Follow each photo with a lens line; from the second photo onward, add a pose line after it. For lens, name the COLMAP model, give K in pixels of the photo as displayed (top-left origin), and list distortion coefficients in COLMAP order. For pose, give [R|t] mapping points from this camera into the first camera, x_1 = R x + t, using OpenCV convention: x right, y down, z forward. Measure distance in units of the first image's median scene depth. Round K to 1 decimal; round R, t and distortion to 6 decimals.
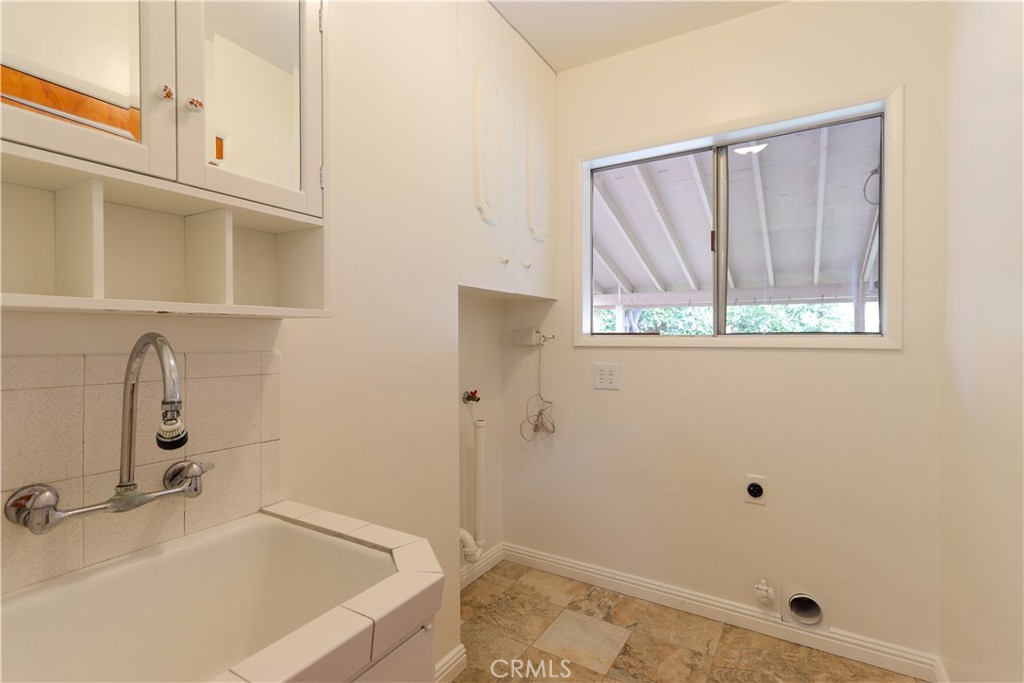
lens RADIAL K [[479.9, 0, 510.8], [0, 479.9, 338.2], [0, 0, 1]] dist [-0.001111, 0.003490]
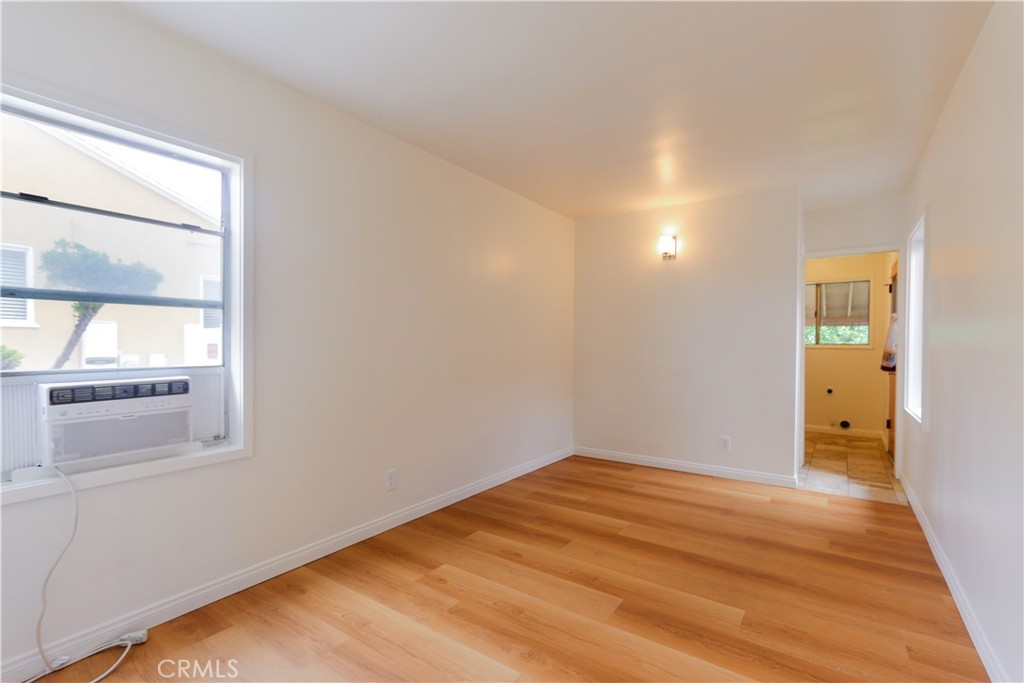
lens RADIAL K [[479.9, 0, 513.3], [0, 479.9, 345.6], [0, 0, 1]] dist [-0.001111, 0.003490]
pose [[0.999047, 0.006102, -0.043214, -1.428862], [-0.005926, 0.999974, 0.004191, 0.000139], [0.043238, -0.003931, 0.999057, -2.243008]]
